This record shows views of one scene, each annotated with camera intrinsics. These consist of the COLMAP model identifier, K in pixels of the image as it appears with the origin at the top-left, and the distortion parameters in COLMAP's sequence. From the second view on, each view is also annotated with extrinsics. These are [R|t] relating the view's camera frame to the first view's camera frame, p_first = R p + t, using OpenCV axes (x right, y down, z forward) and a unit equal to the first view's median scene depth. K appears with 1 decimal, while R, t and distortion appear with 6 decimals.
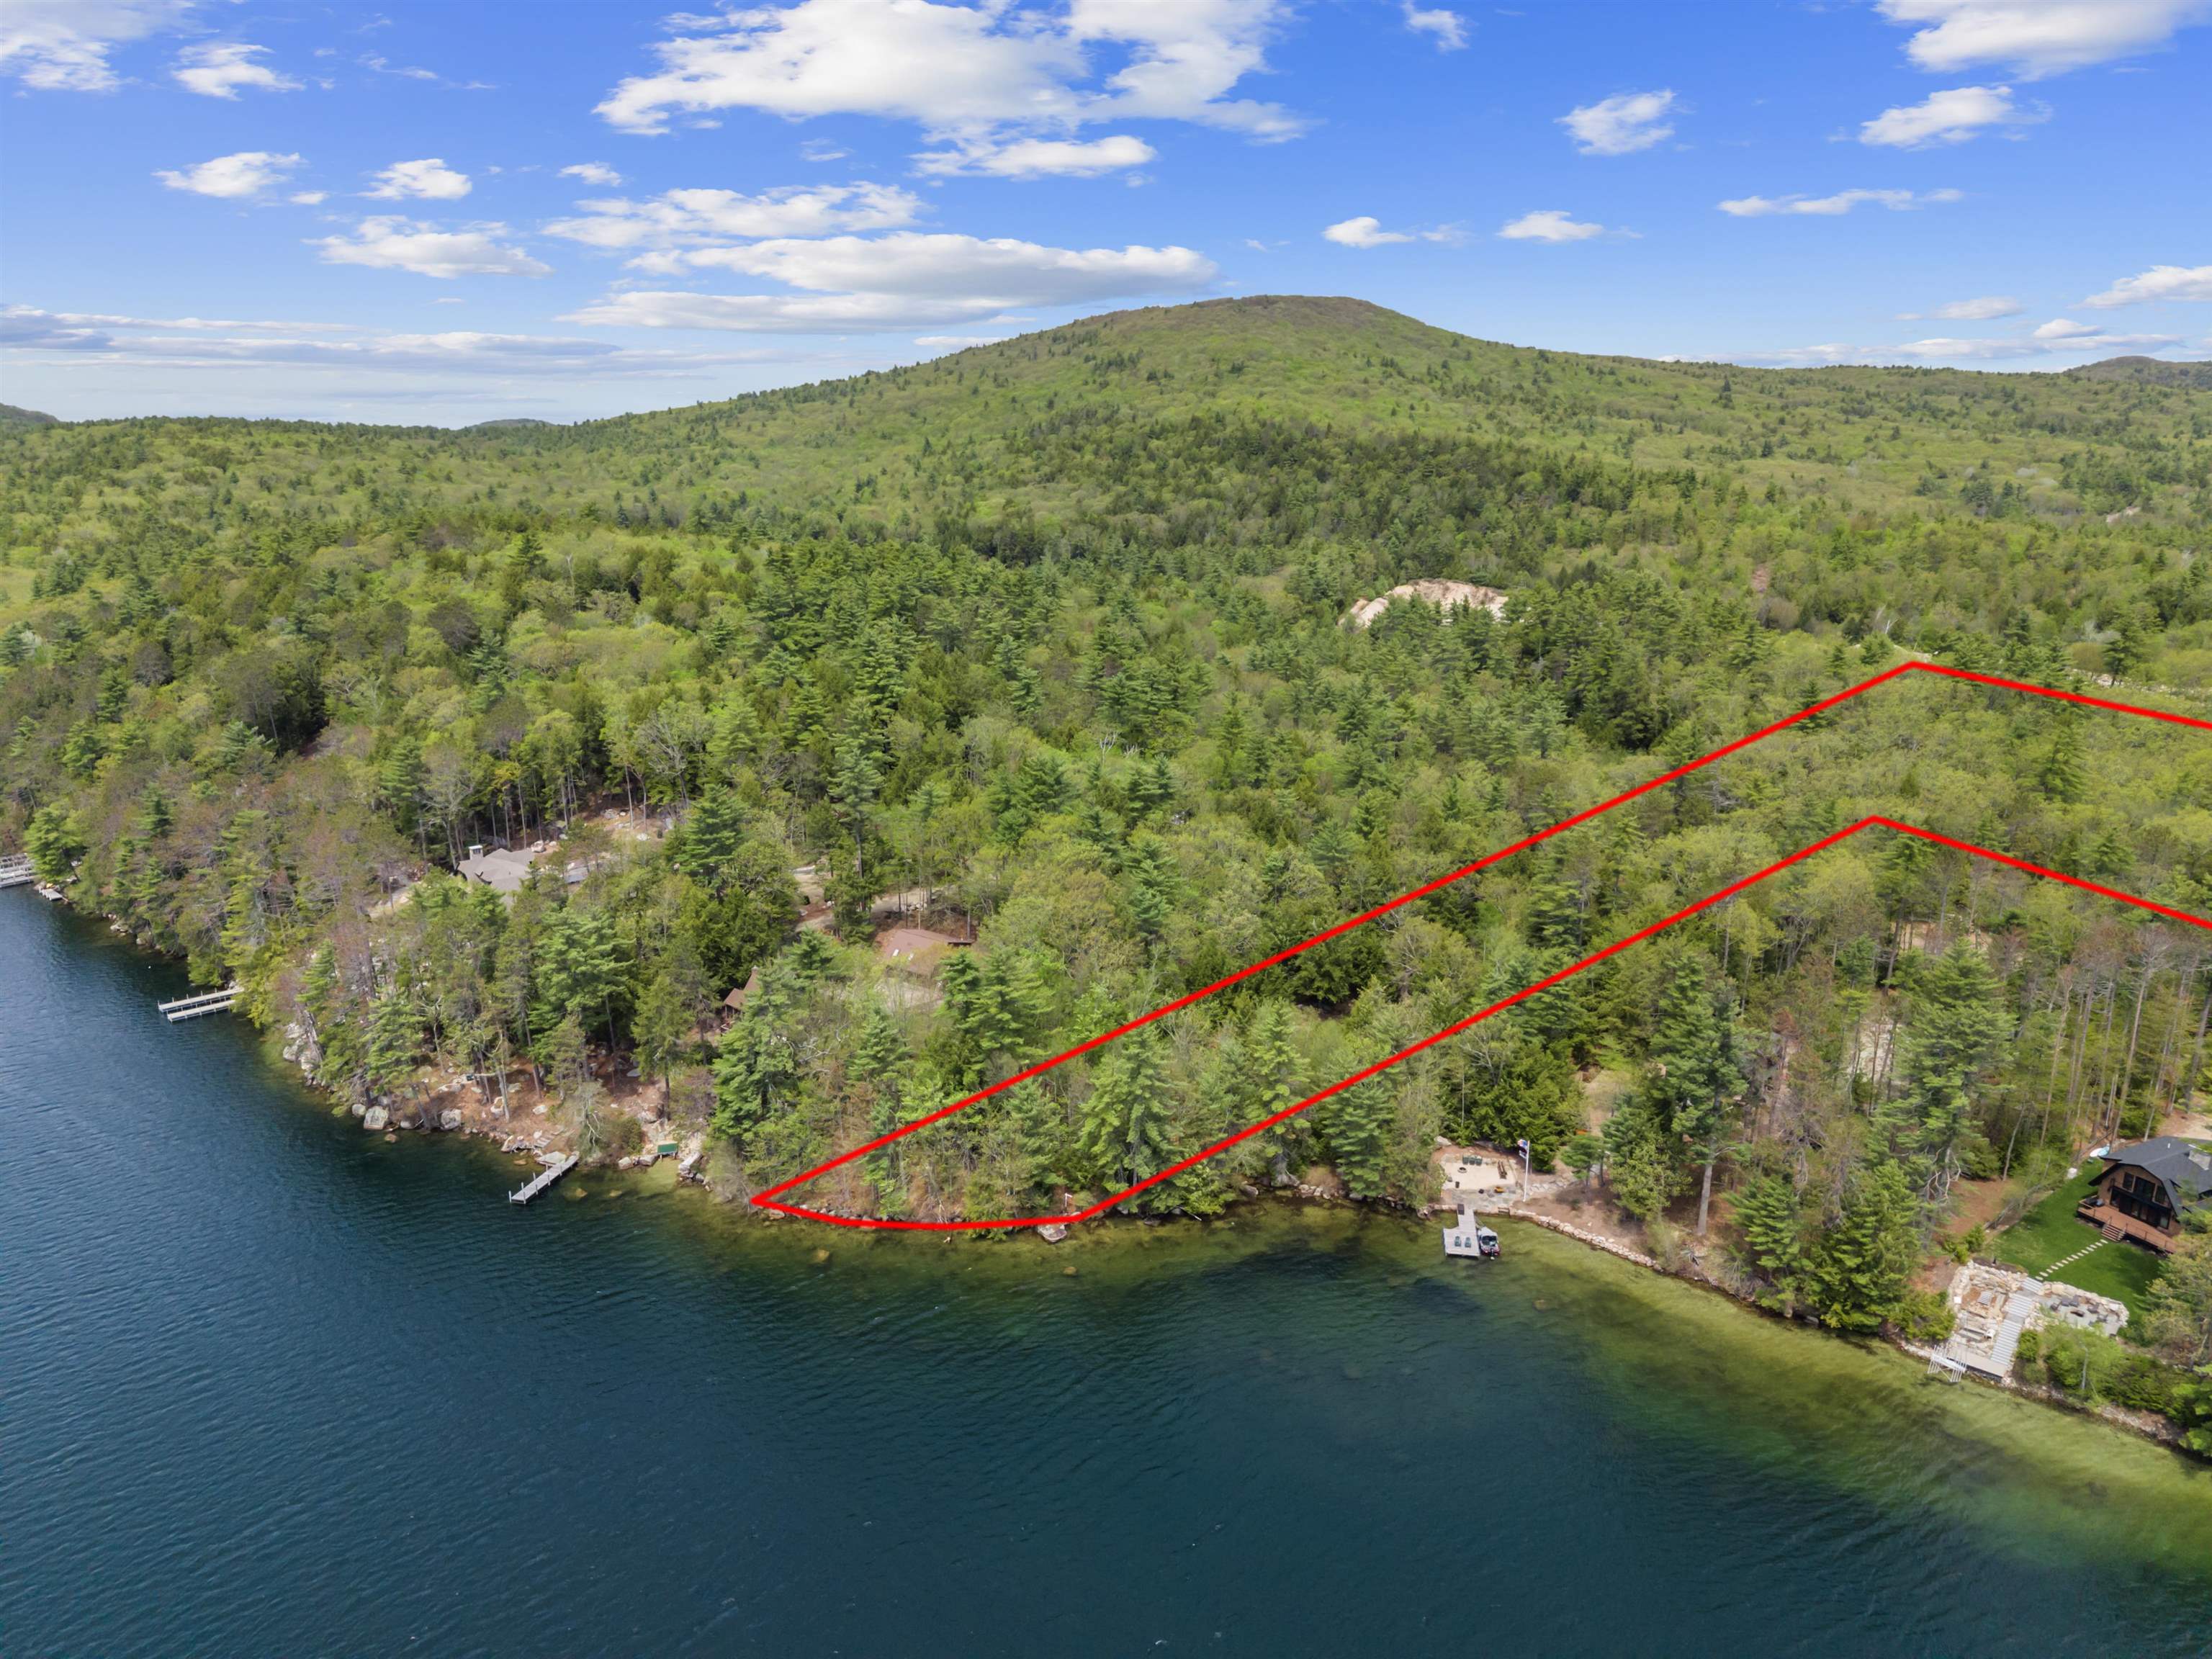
lens RADIAL K [[1480.1, 0, 1103.5], [0, 1480.1, 835.1], [0, 0, 1]] dist [0.008870, -0.004374]
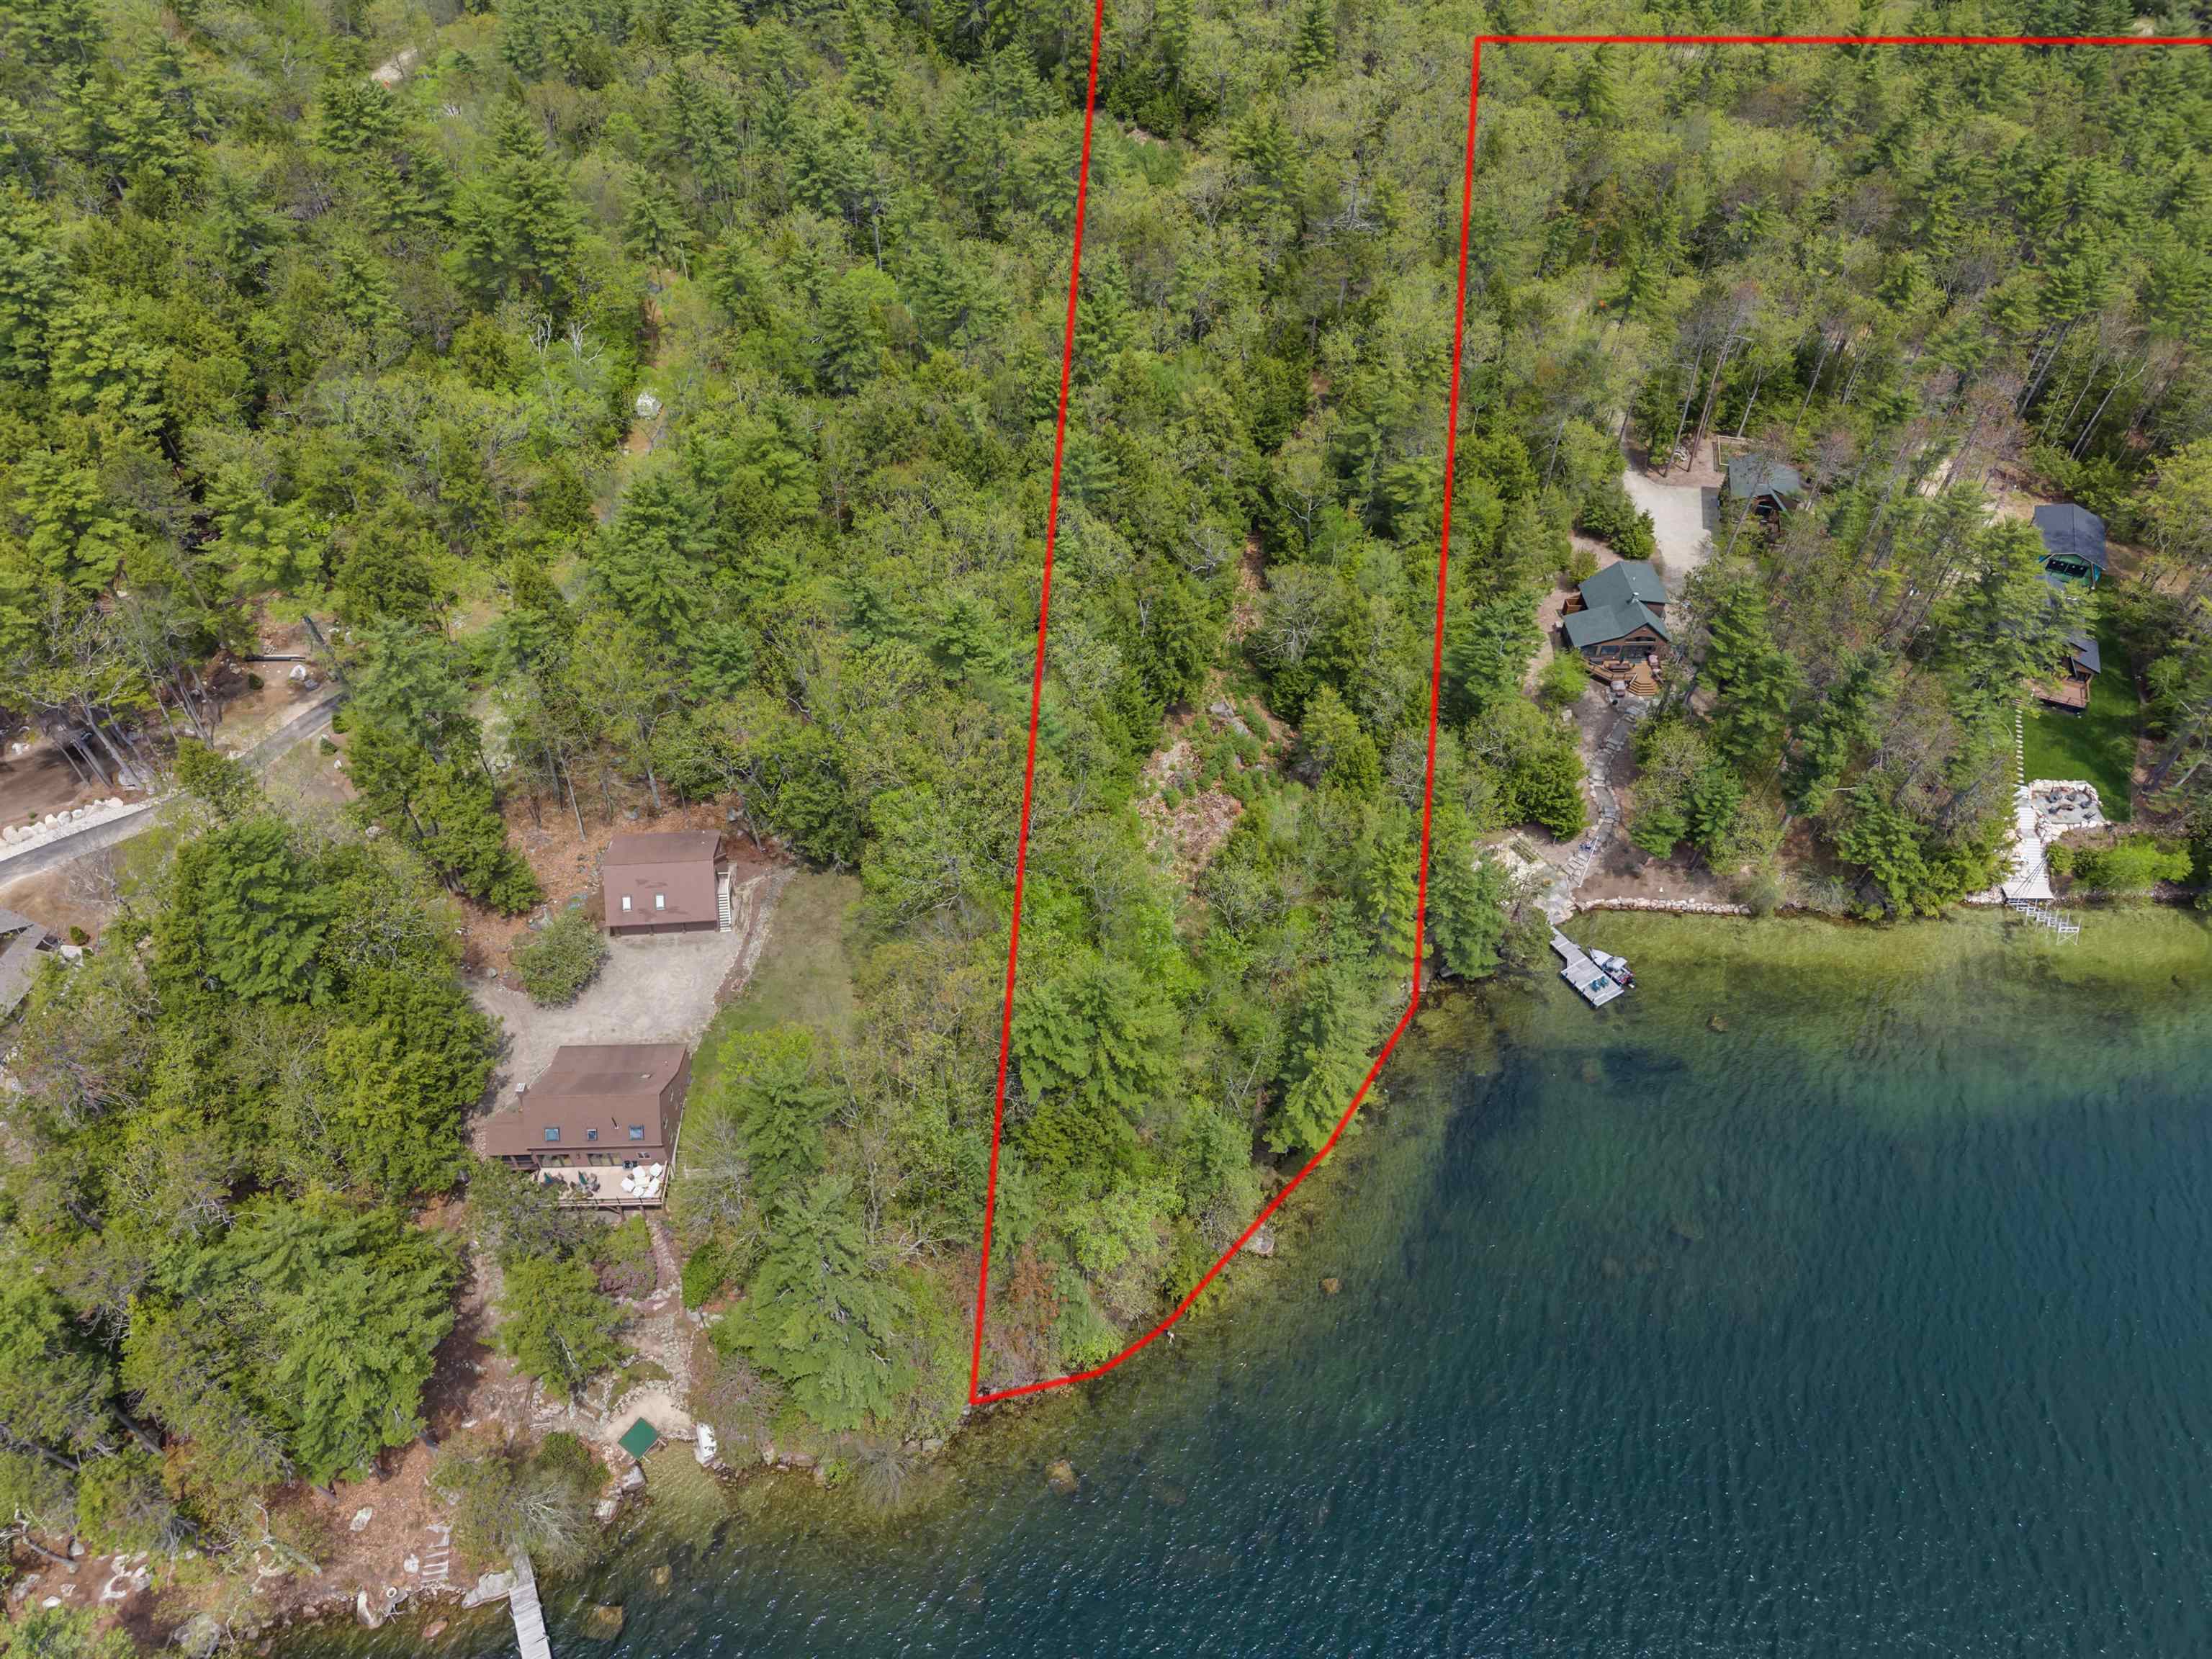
lens RADIAL K [[1480.1, 0, 1103.5], [0, 1480.1, 835.1], [0, 0, 1]] dist [0.008870, -0.004374]
pose [[0.753277, -0.468472, 0.461636, -0.328129], [0.166521, 0.814868, 0.555213, -0.319792], [-0.636275, -0.341357, 0.691831, 0.552374]]
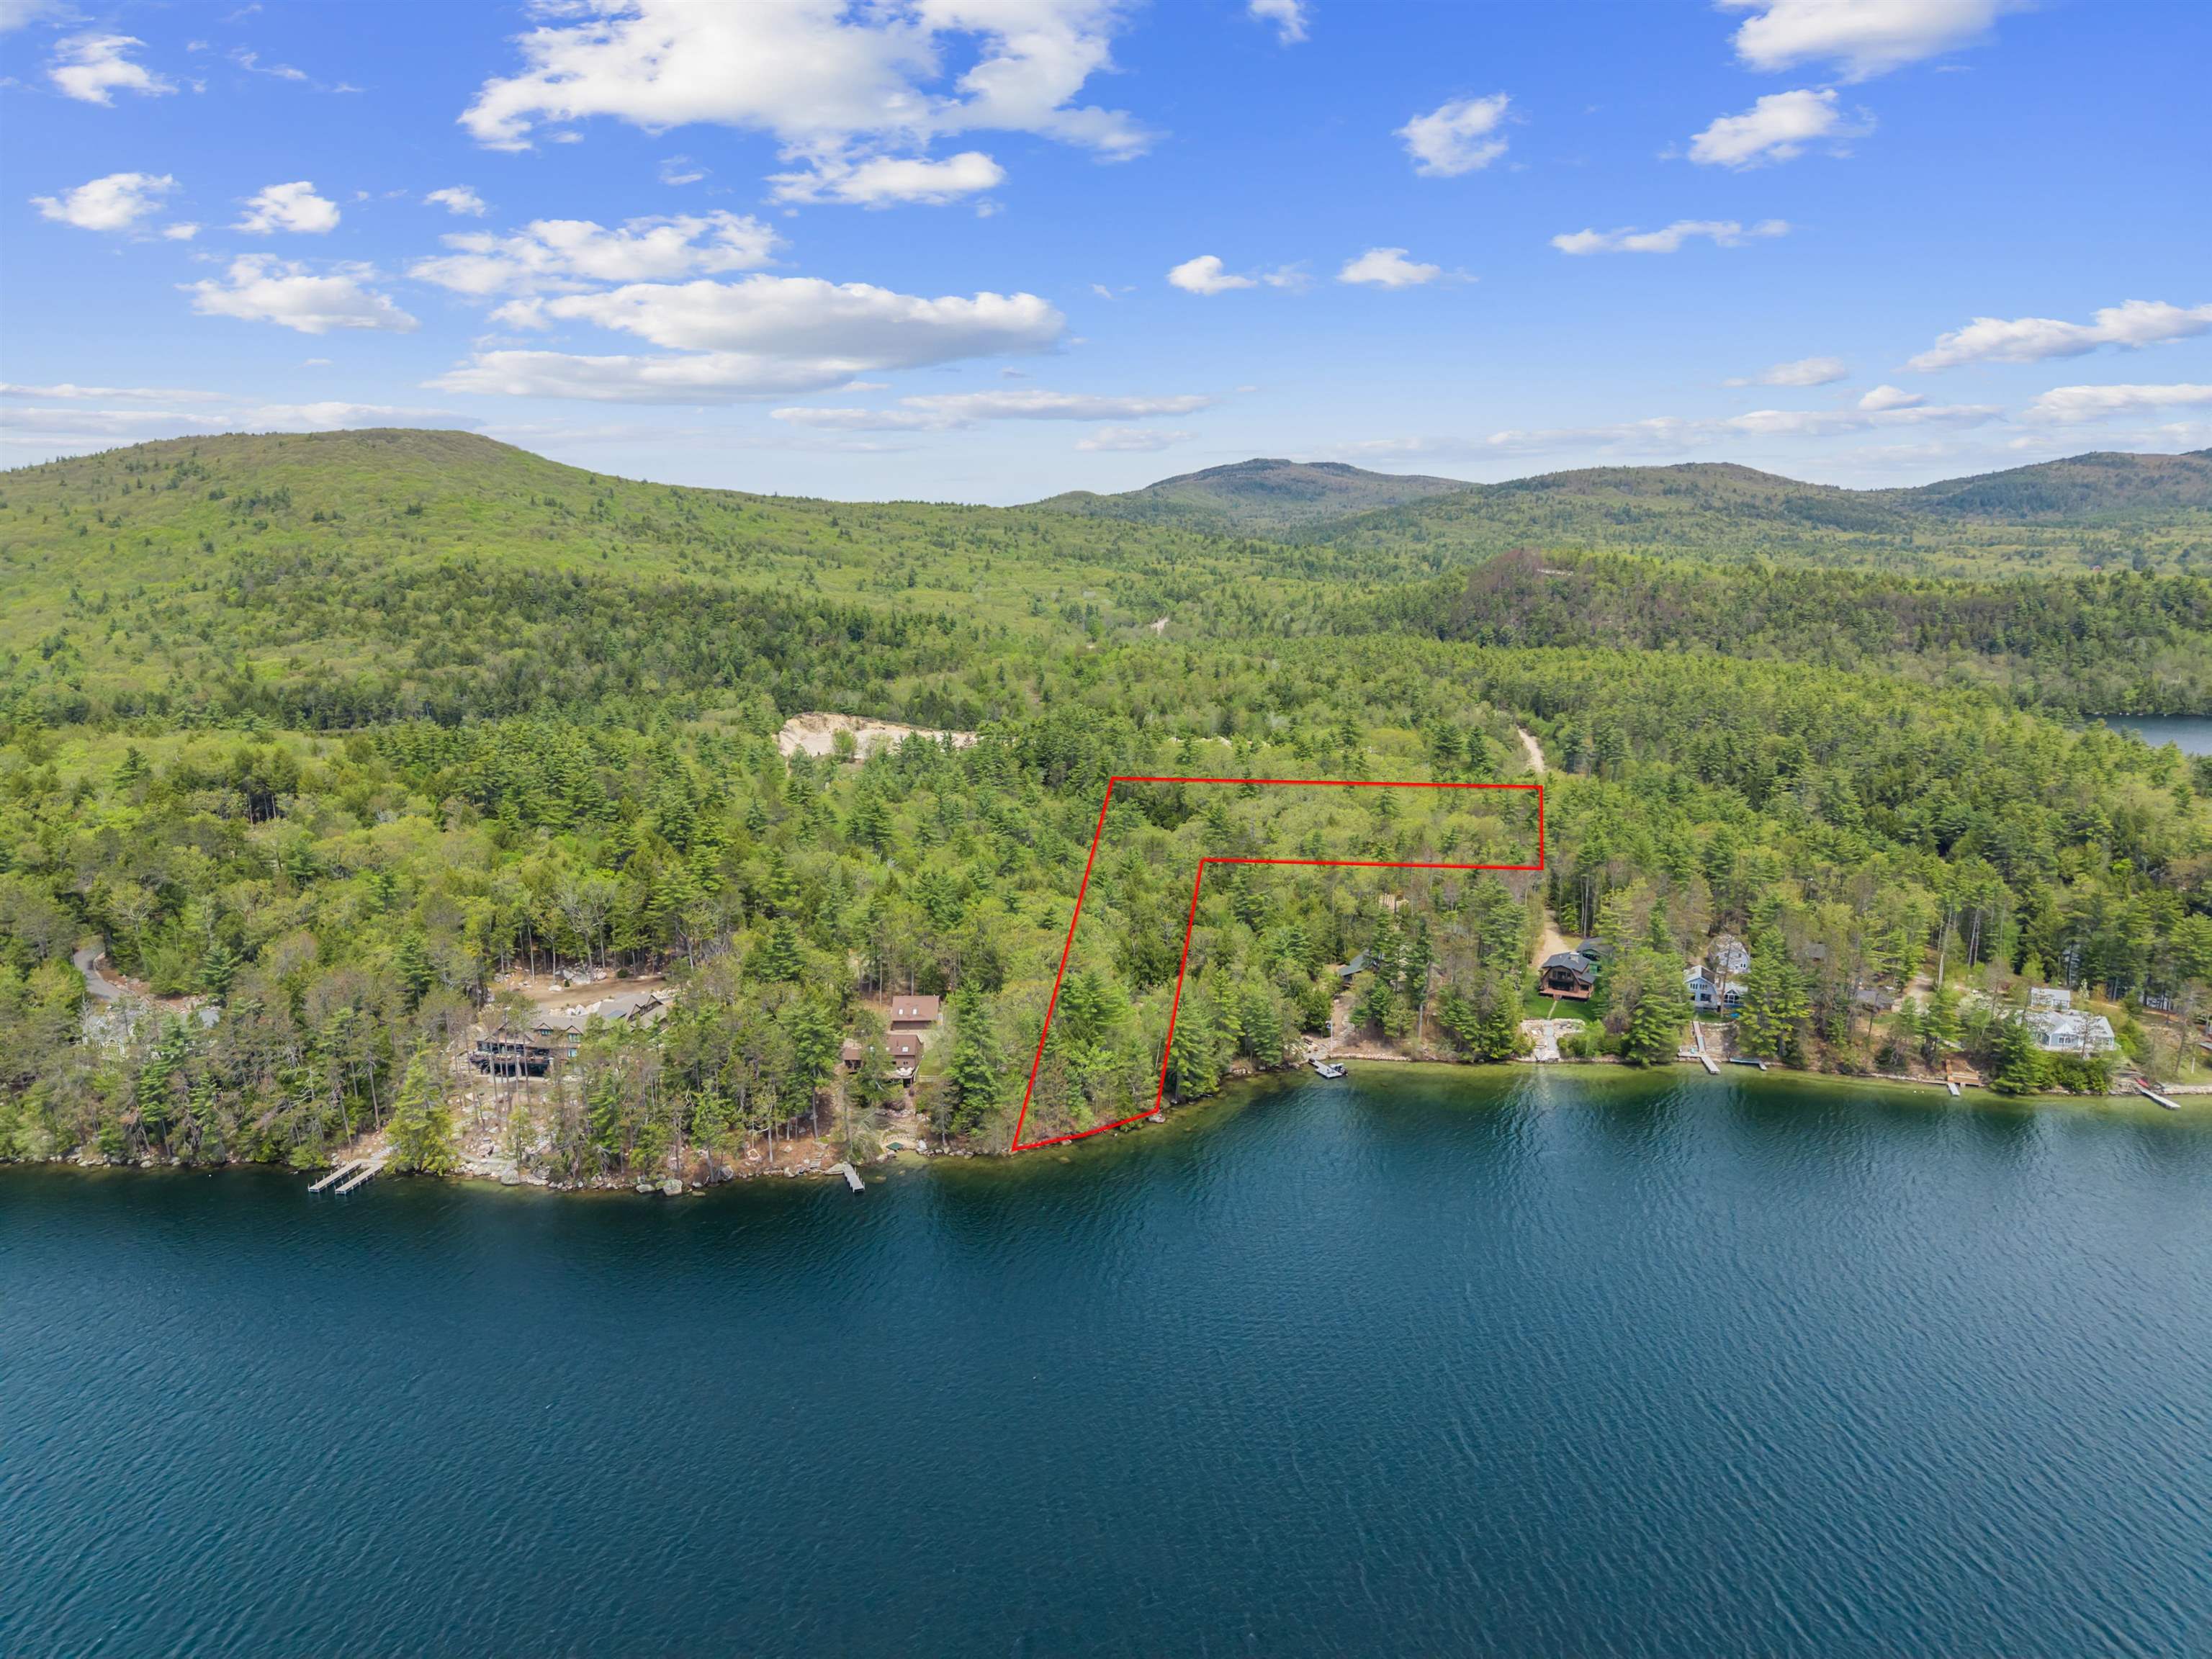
lens RADIAL K [[1469.5, 0, 1103.5], [0, 1469.5, 834.1], [0, 0, 1]] dist [0.089483, -0.188509]
pose [[0.806977, -0.124580, 0.577293, -0.995567], [0.164001, 0.986324, -0.016403, -0.046375], [-0.567355, 0.107913, 0.816372, -0.413212]]
